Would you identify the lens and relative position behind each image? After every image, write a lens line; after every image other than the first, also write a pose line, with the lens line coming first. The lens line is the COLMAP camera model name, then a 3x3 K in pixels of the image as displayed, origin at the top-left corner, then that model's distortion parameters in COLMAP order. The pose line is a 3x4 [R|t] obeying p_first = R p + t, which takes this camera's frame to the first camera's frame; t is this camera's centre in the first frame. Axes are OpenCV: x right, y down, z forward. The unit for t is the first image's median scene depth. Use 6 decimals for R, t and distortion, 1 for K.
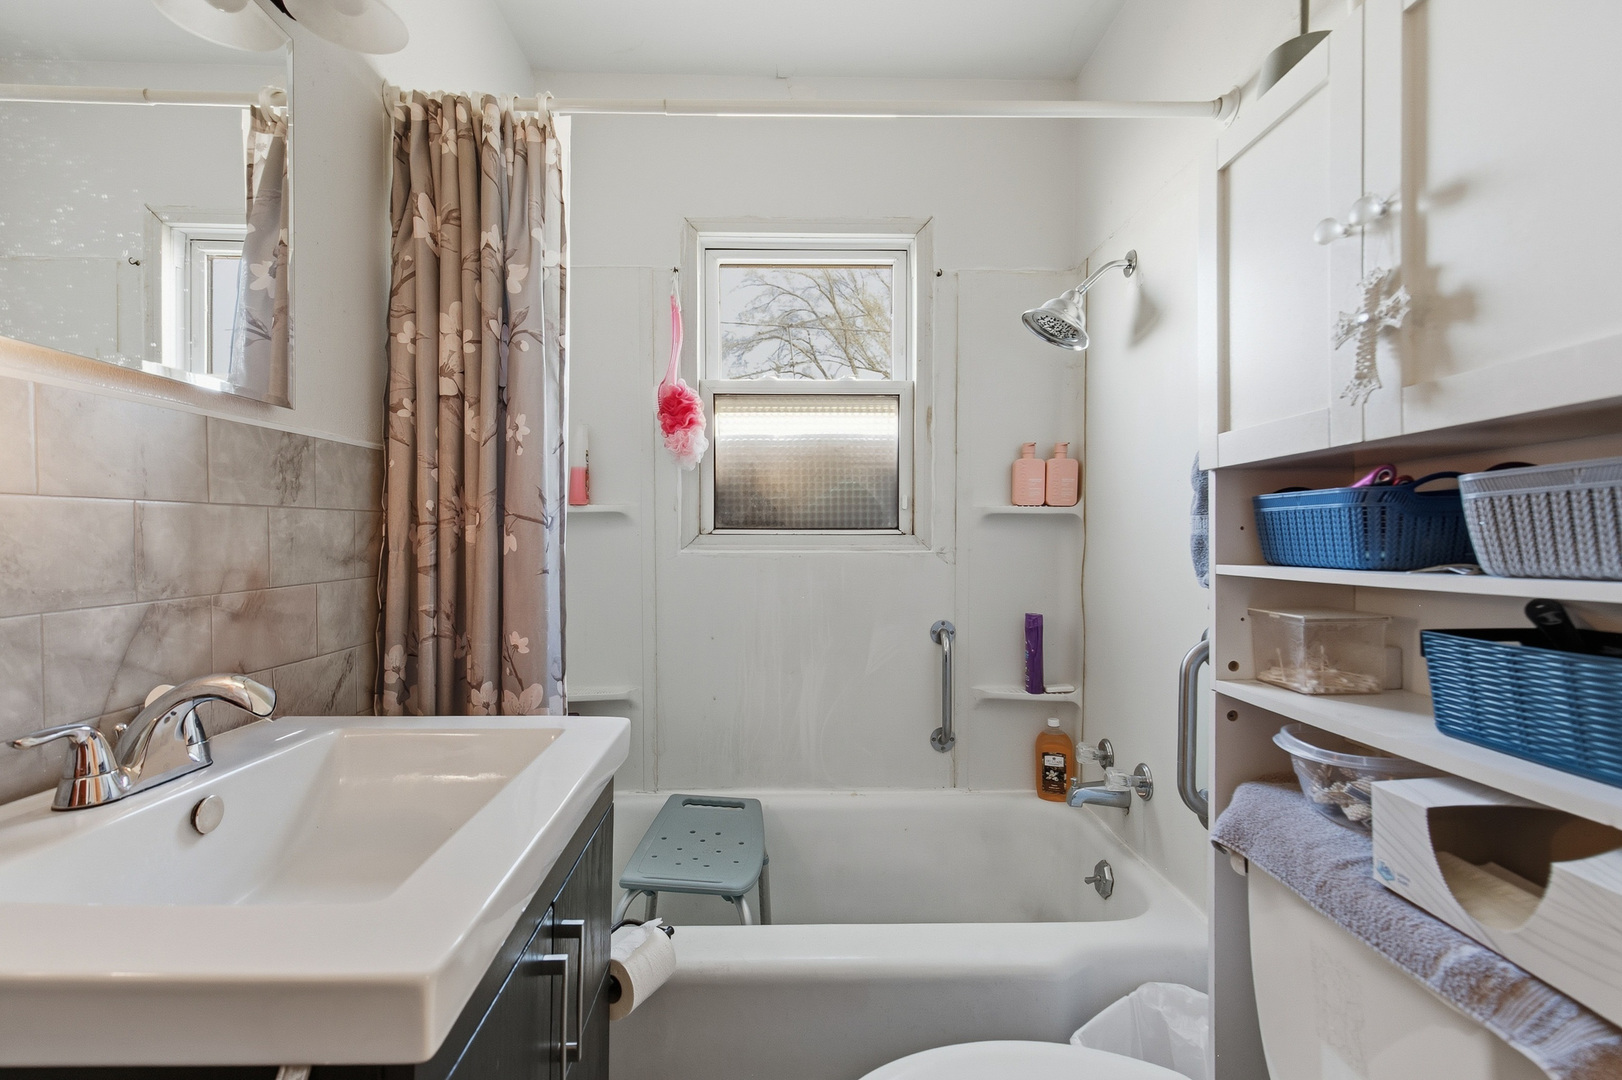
lens RADIAL K [[738.8, 0, 796.7], [0, 738.8, 544.1], [0, 0, 1]] dist [0.010283, -0.002840]
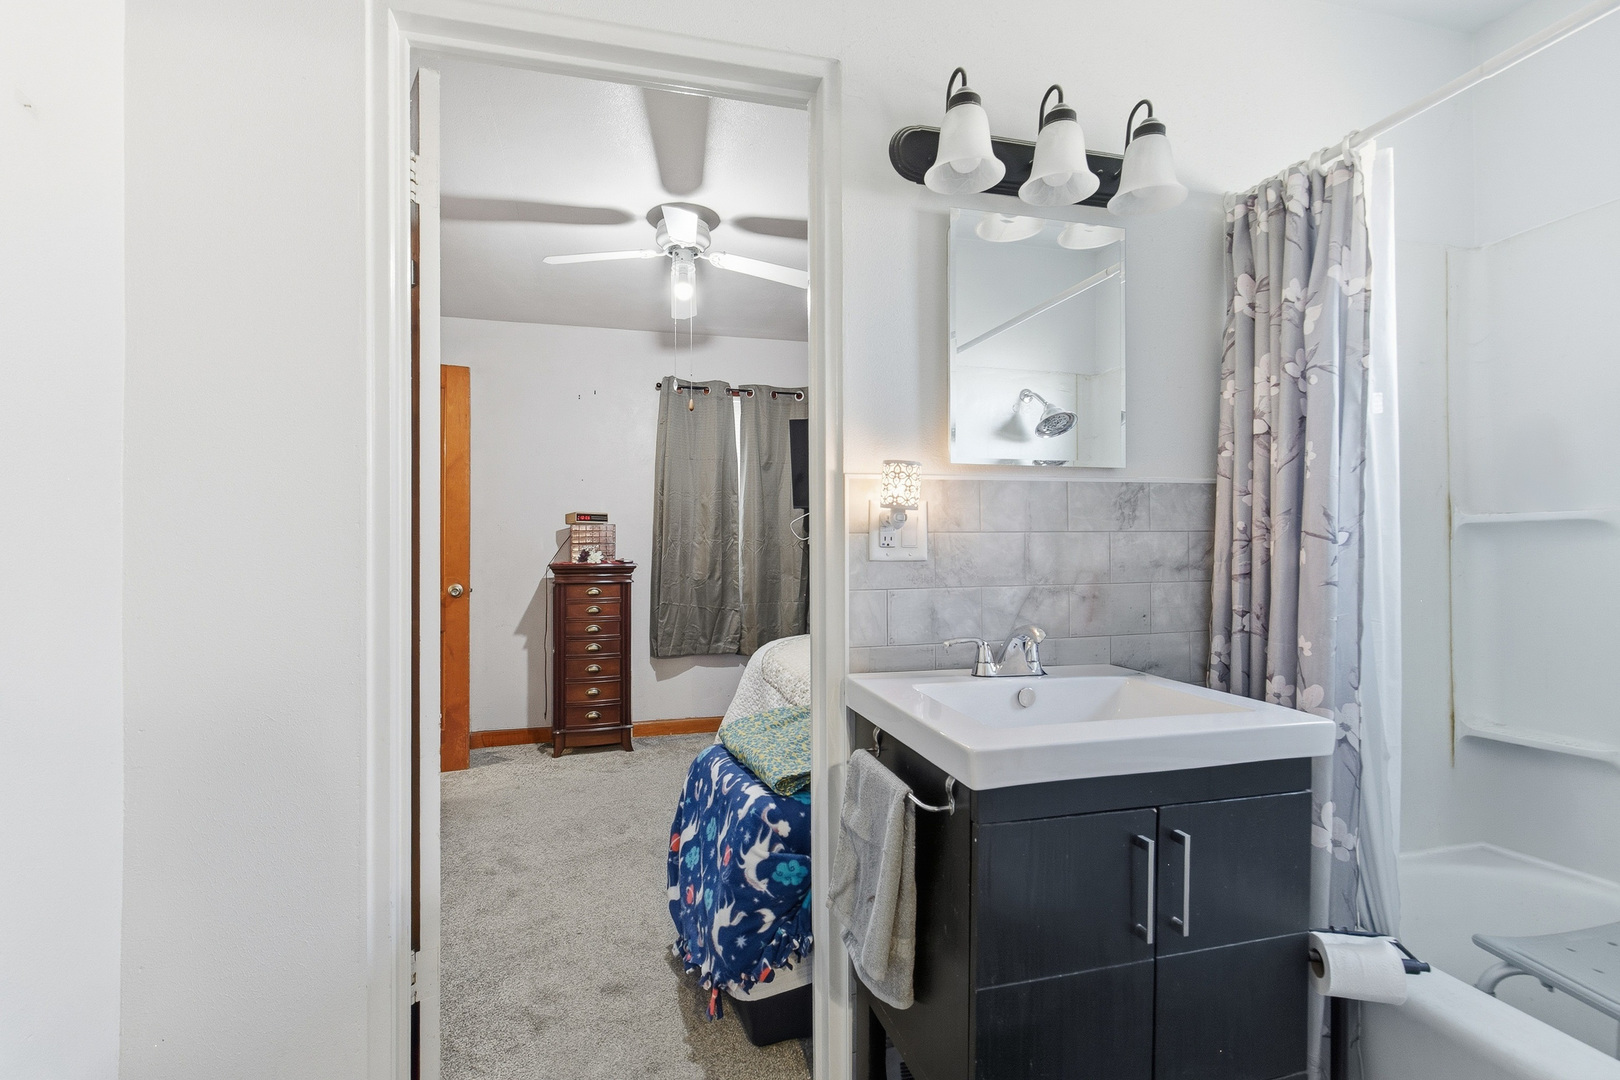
lens RADIAL K [[737.9, 0, 804.8], [0, 737.9, 552.9], [0, 0, 1]] dist [0.010283, -0.002840]
pose [[0.247768, 0.008343, -0.968784, 0.521894], [-0.009329, 0.999937, 0.006225, -0.007463], [0.968775, 0.007496, 0.247830, -0.013366]]
